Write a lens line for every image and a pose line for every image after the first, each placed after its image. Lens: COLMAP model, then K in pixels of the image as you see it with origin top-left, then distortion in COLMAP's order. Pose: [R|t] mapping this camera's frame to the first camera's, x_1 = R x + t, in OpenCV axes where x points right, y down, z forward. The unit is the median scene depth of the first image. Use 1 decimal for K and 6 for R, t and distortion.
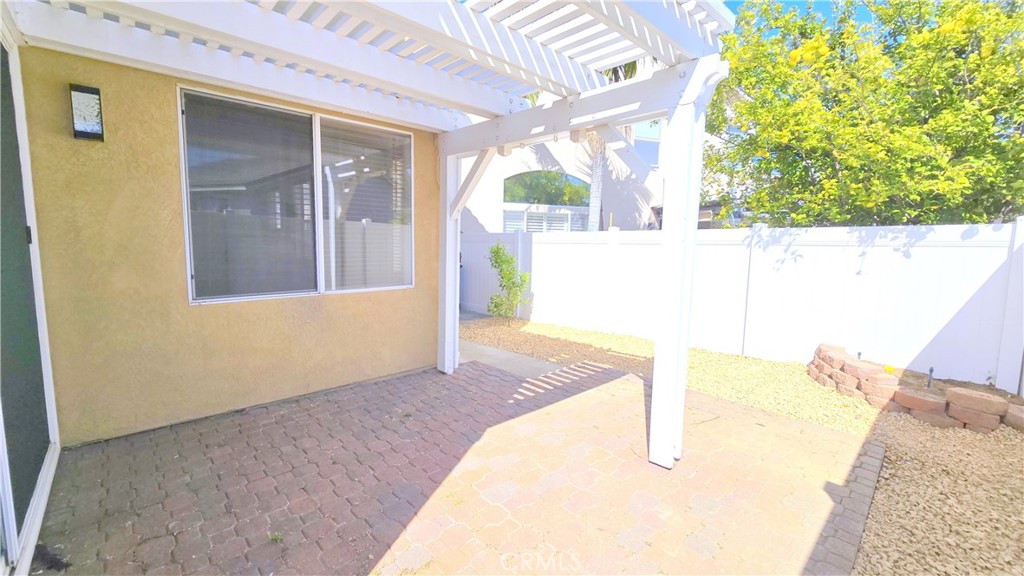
lens RADIAL K [[416.6, 0, 517.5], [0, 416.6, 281.2], [0, 0, 1]] dist [-0.003185, -0.000335]
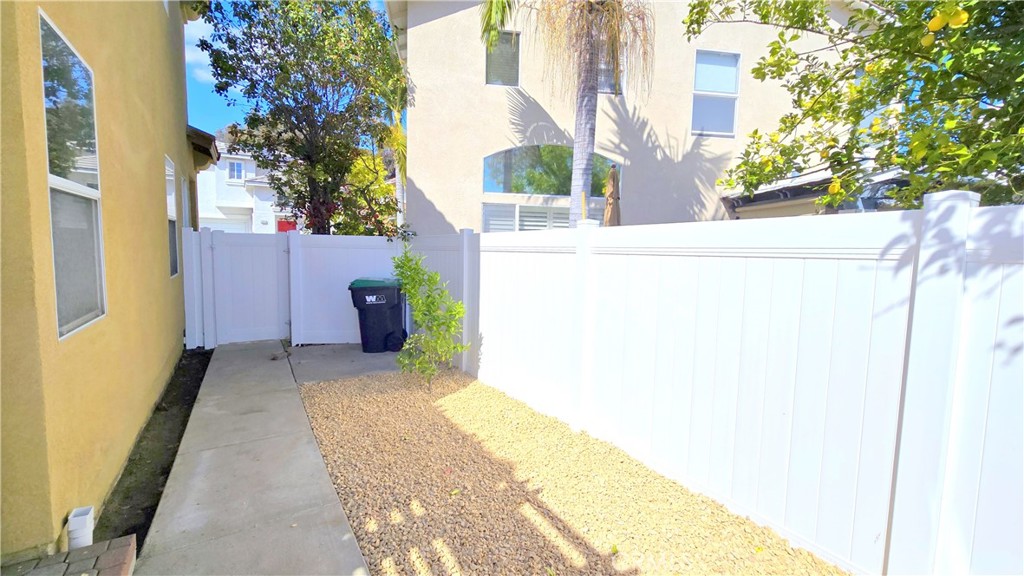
lens RADIAL K [[435.7, 0, 509.9], [0, 435.7, 282.1], [0, 0, 1]] dist [-0.001670, -0.000349]
pose [[0.979442, 0.022610, -0.200454, 0.389812], [-0.026310, 0.999529, -0.015811, -0.072047], [0.200002, 0.020760, 0.979576, 0.742178]]
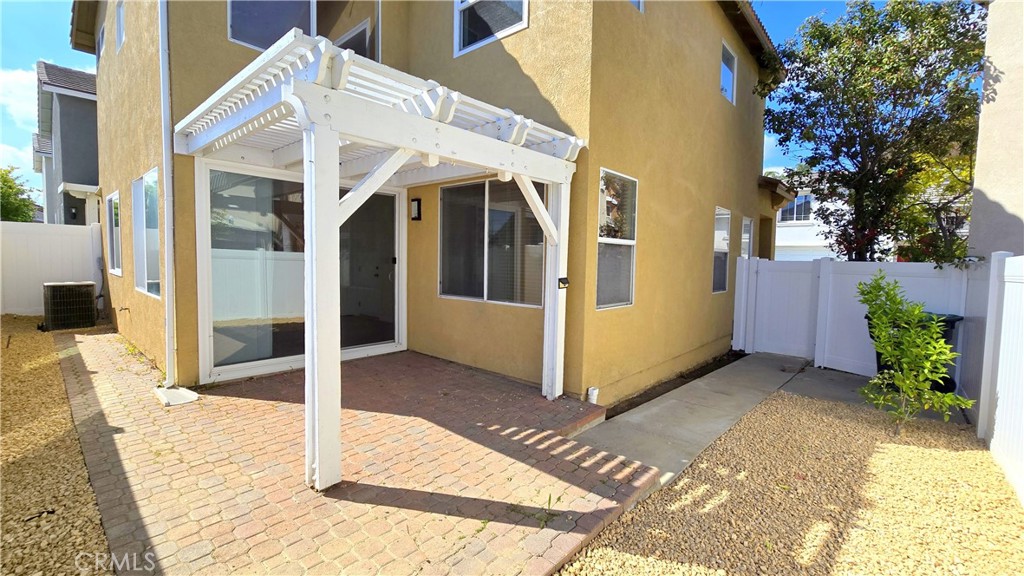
lens RADIAL K [[435.7, 0, 509.9], [0, 435.7, 282.1], [0, 0, 1]] dist [-0.001670, -0.000349]
pose [[0.073989, 0.040566, -0.996434, 0.870321], [-0.119653, 0.992316, 0.031514, -0.079130], [0.990055, 0.116894, 0.078274, 0.809378]]
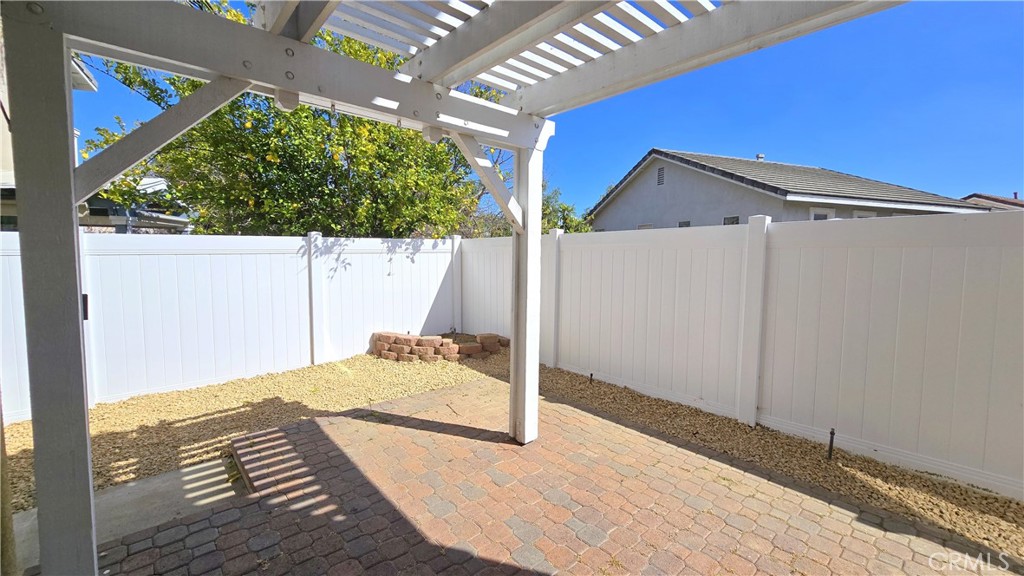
lens RADIAL K [[412.4, 0, 503.1], [0, 412.4, 285.1], [0, 0, 1]] dist [-0.000304, -0.000012]
pose [[0.057669, -0.097295, 0.993583, -0.495845], [0.089109, 0.991769, 0.091946, -0.078362], [-0.994351, 0.083234, 0.065864, 0.586130]]
